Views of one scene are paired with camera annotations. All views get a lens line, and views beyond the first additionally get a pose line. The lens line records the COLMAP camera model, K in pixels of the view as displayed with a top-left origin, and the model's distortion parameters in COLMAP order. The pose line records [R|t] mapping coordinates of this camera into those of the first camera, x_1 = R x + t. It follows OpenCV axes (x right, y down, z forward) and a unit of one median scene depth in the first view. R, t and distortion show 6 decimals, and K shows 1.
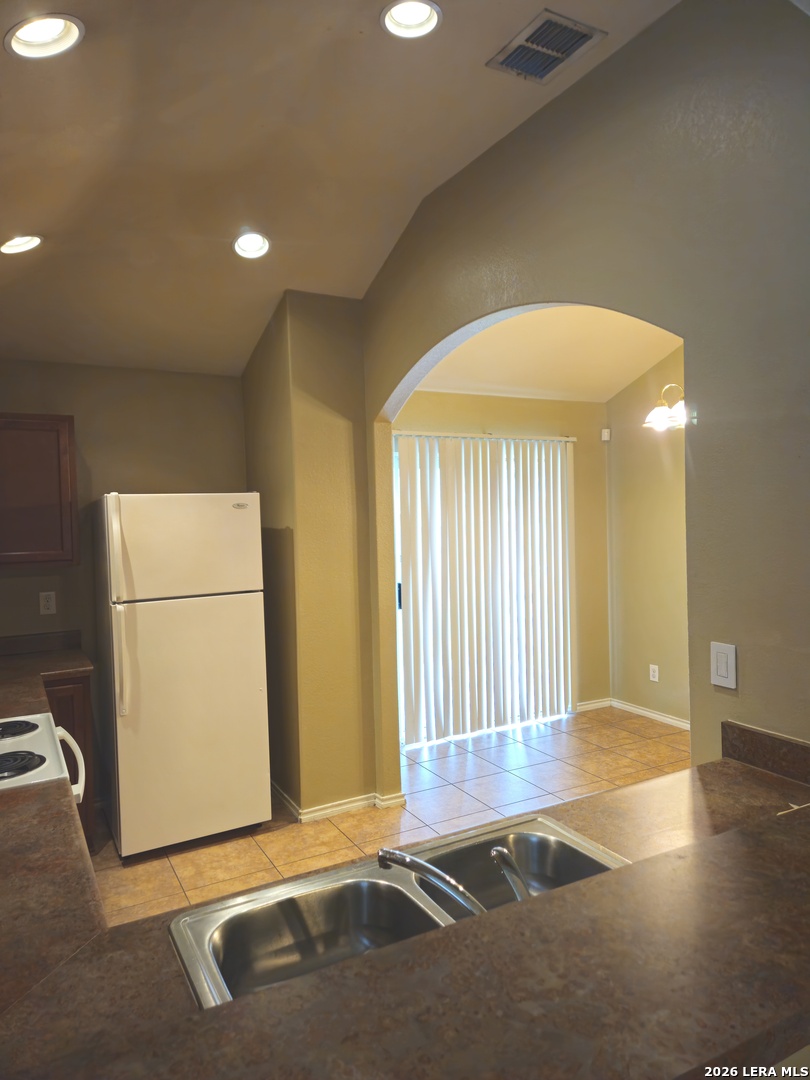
lens RADIAL K [[730.1, 0, 406.4], [0, 730.1, 539.2], [0, 0, 1]] dist [0.084100, -0.046366]
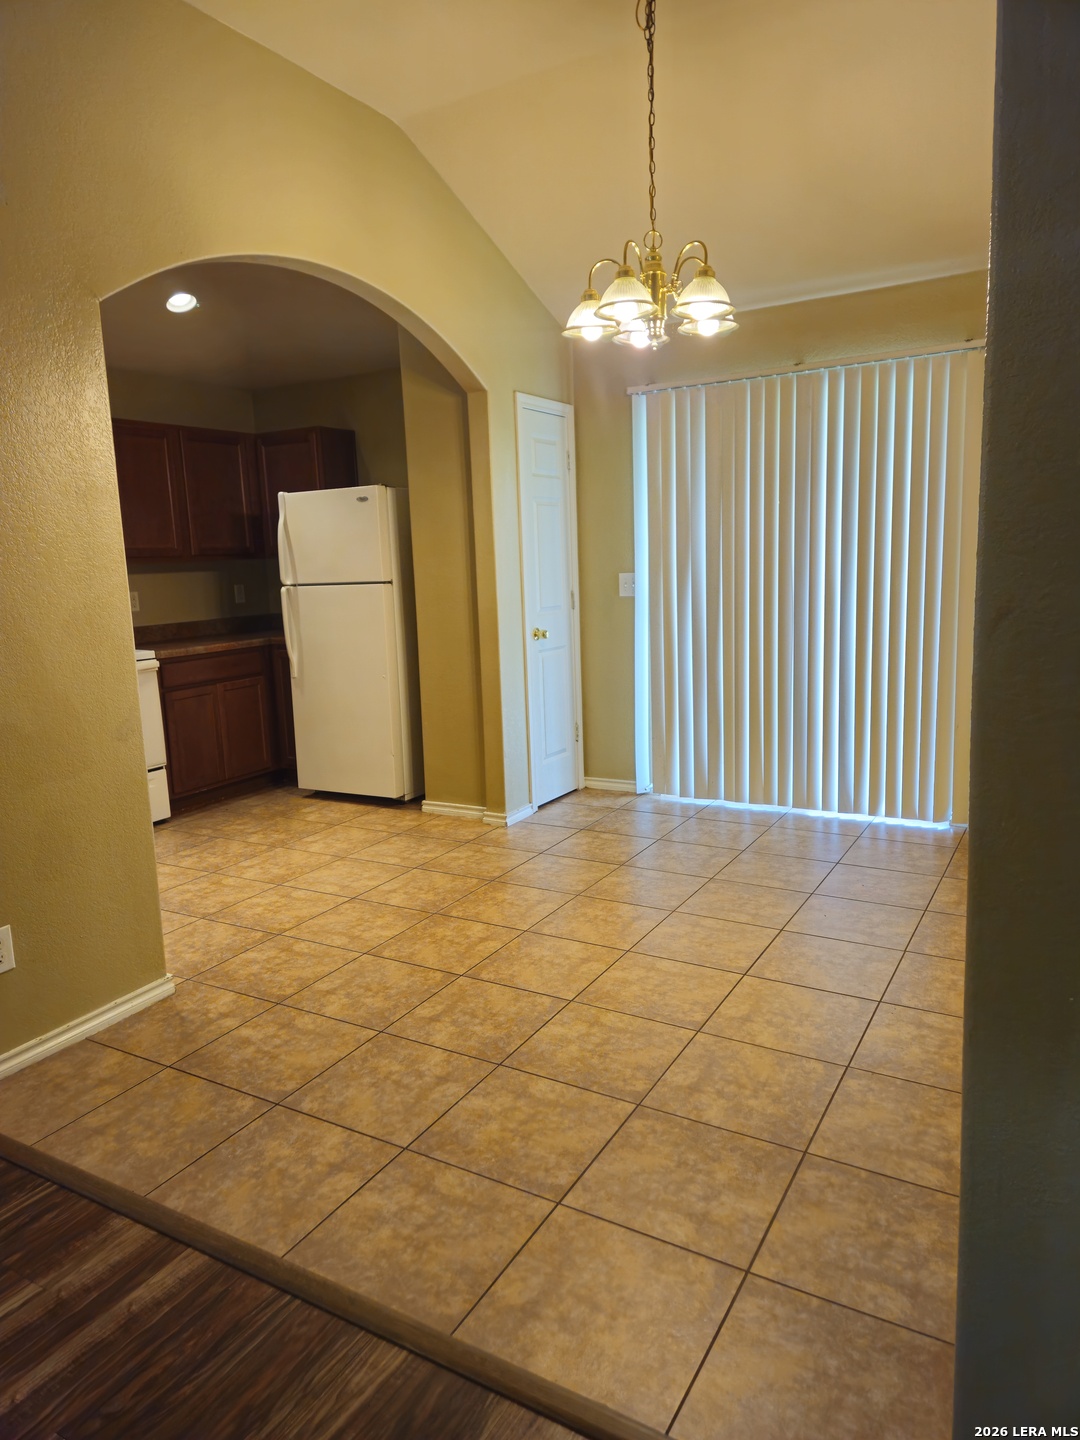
lens RADIAL K [[973.5, 0, 540.5], [0, 973.5, 714.5], [0, 0, 1]] dist [0.084100, -0.046366]
pose [[0.508289, 0.137998, -0.850058, 1.053170], [-0.006114, 0.987631, 0.156676, 0.034879], [0.861165, -0.074439, 0.502845, 0.456867]]
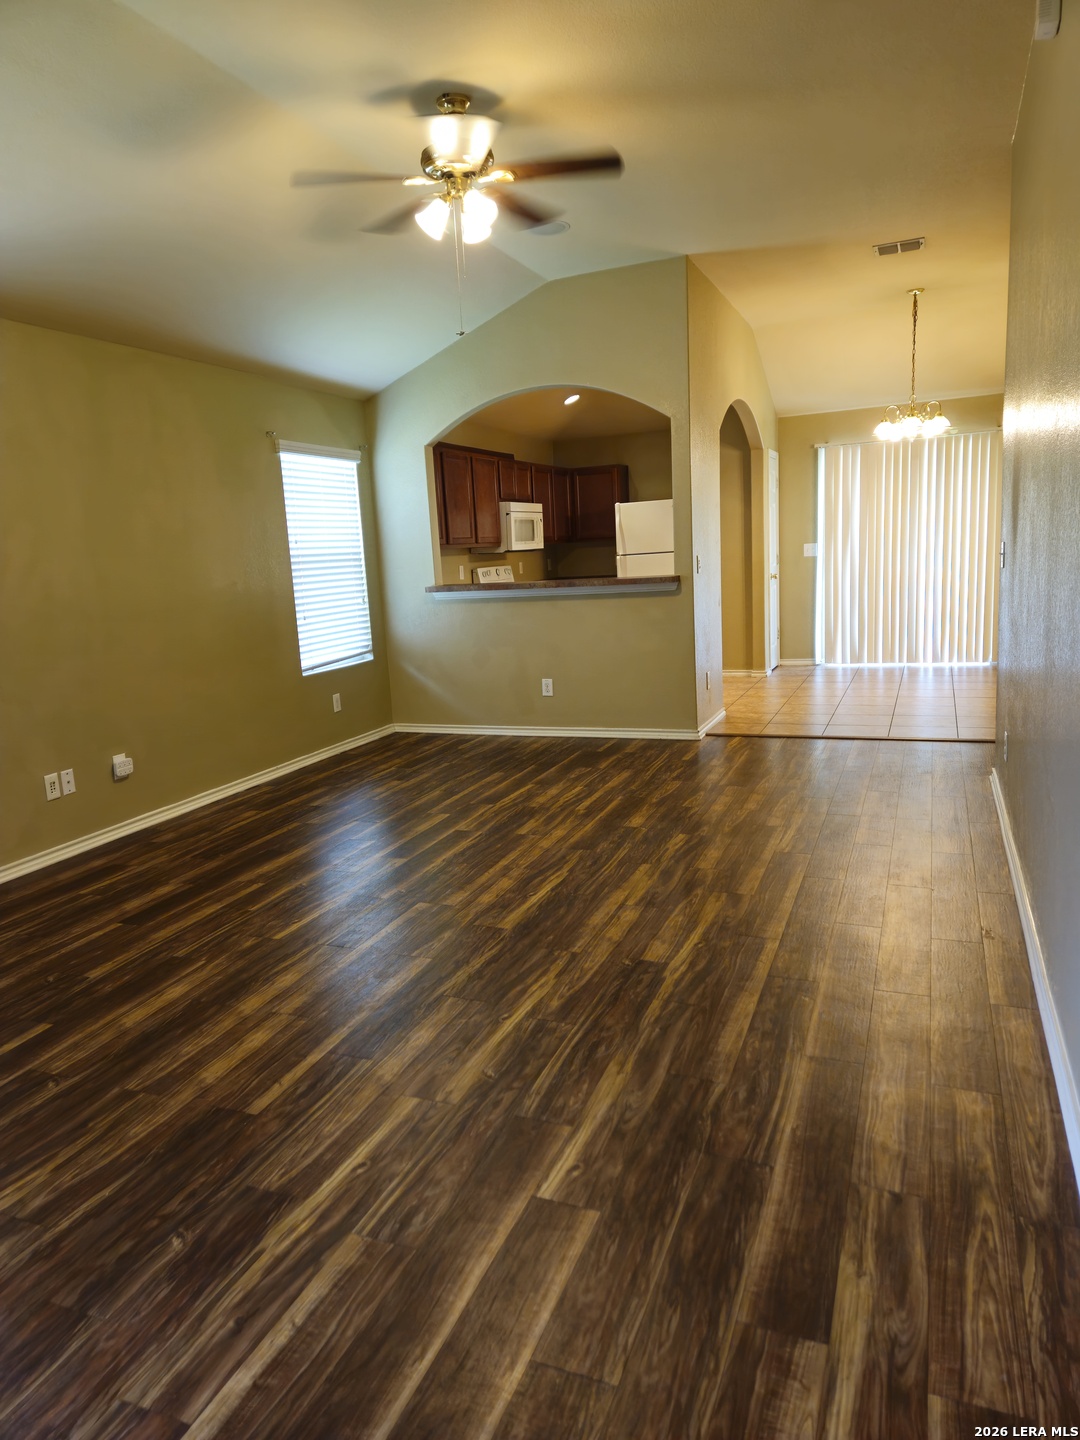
lens RADIAL K [[973.5, 0, 548.8], [0, 973.5, 725.0], [0, 0, 1]] dist [0.084100, -0.046366]
pose [[0.636229, 0.115203, -0.762850, 1.475093], [0.010359, 0.987424, 0.157756, 0.106441], [0.771430, -0.108271, 0.627035, -0.865621]]
